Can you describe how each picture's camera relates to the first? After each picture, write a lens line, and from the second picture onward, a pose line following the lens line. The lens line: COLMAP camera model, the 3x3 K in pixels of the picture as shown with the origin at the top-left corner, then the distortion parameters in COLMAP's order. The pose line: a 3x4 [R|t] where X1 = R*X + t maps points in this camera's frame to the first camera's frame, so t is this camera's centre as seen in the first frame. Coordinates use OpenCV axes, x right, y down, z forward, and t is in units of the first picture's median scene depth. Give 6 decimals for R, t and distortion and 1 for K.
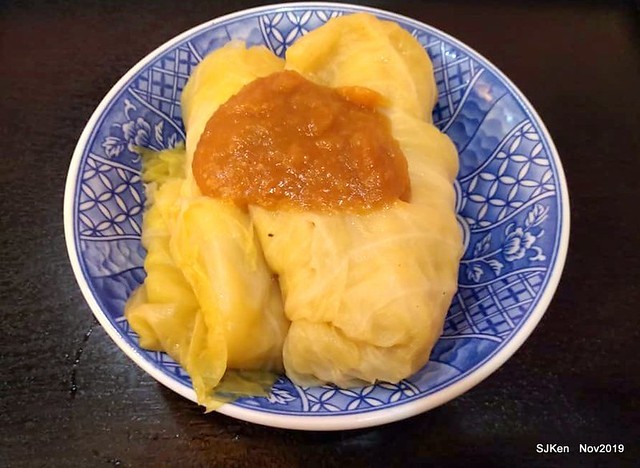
lens RADIAL K [[574.7, 0, 310.4], [0, 574.7, 255.1], [0, 0, 1]] dist [-0.012051, -0.009129]
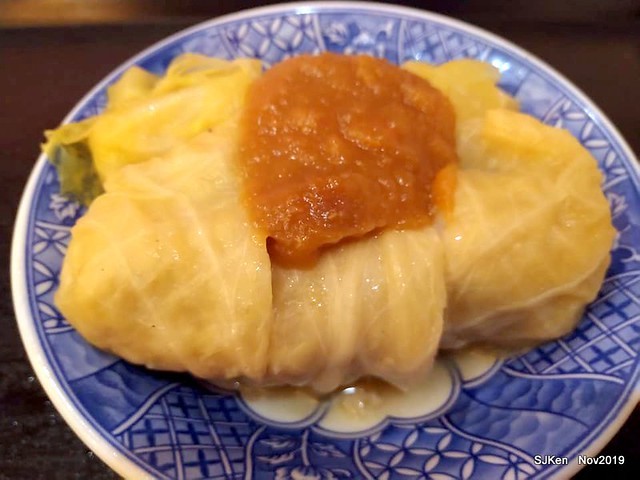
lens RADIAL K [[553.9, 0, 321.5], [0, 553.9, 239.6], [0, 0, 1]] dist [-0.095058, 0.119539]
pose [[0.188738, 0.809438, -0.556047, 0.475880], [-0.874686, 0.395970, 0.279521, -0.297854], [0.446433, 0.433610, 0.782739, 0.421557]]
